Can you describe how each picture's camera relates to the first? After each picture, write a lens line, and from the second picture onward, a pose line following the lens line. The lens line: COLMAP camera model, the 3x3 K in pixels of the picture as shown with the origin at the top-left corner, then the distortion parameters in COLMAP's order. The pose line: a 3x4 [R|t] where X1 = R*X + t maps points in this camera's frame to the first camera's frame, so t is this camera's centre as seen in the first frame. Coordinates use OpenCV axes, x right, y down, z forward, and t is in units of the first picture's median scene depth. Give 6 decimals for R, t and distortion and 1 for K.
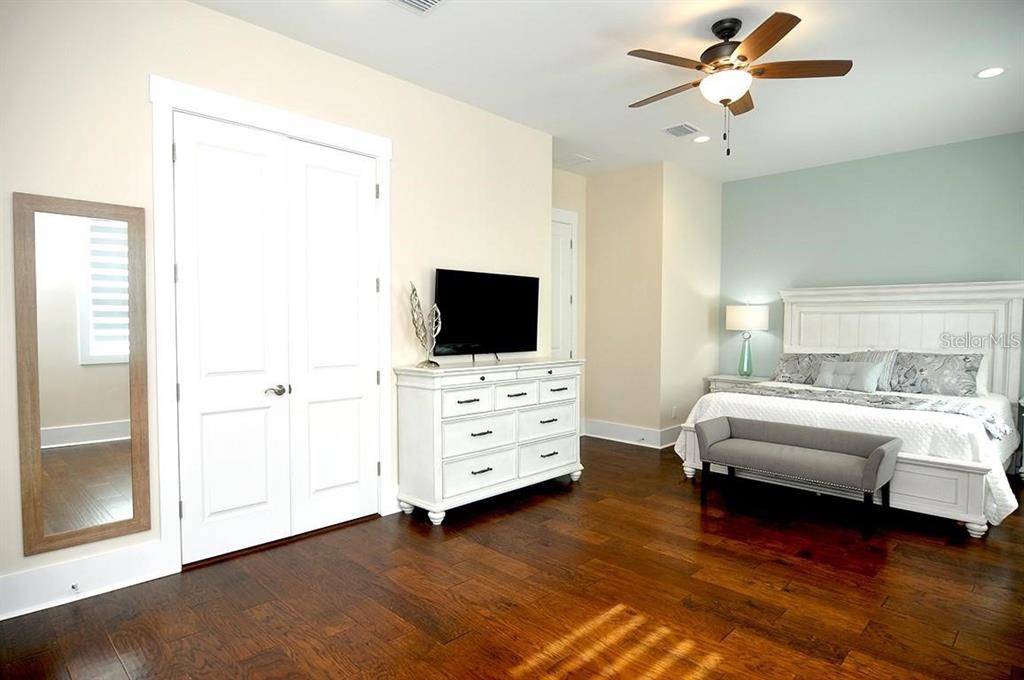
lens RADIAL K [[560.2, 0, 507.2], [0, 560.2, 338.0], [0, 0, 1]] dist [-0.006688, -0.003994]
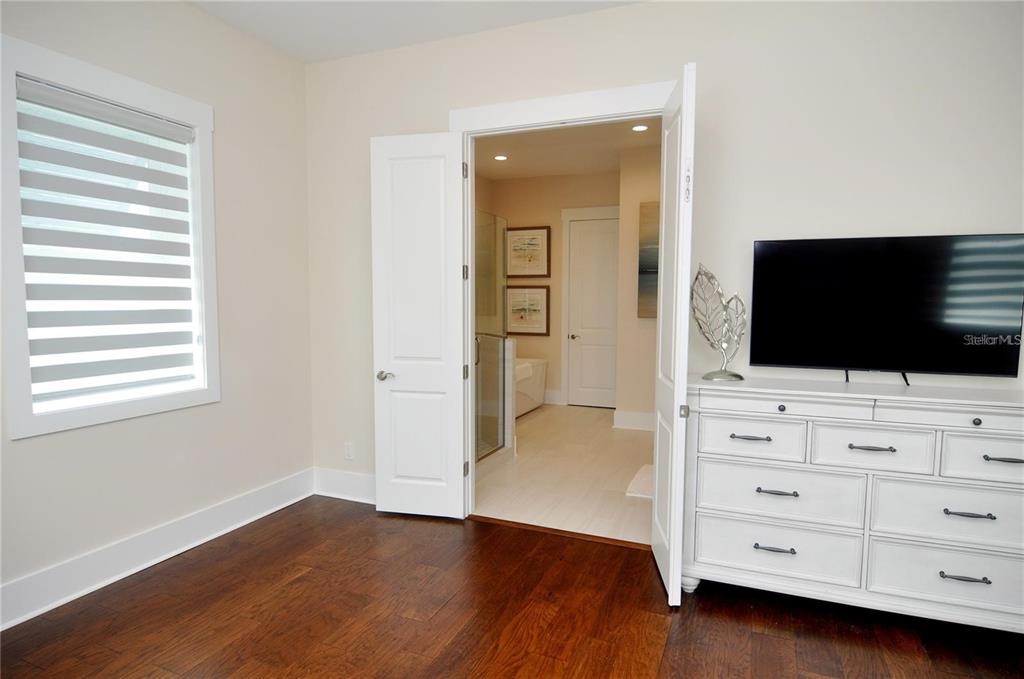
lens RADIAL K [[560.2, 0, 513.1], [0, 560.2, 350.4], [0, 0, 1]] dist [-0.006688, -0.003994]
pose [[0.381757, 0.073791, -0.921312, 0.396617], [-0.030288, 0.997271, 0.067325, -0.025835], [0.923766, 0.002203, 0.382950, 0.445102]]
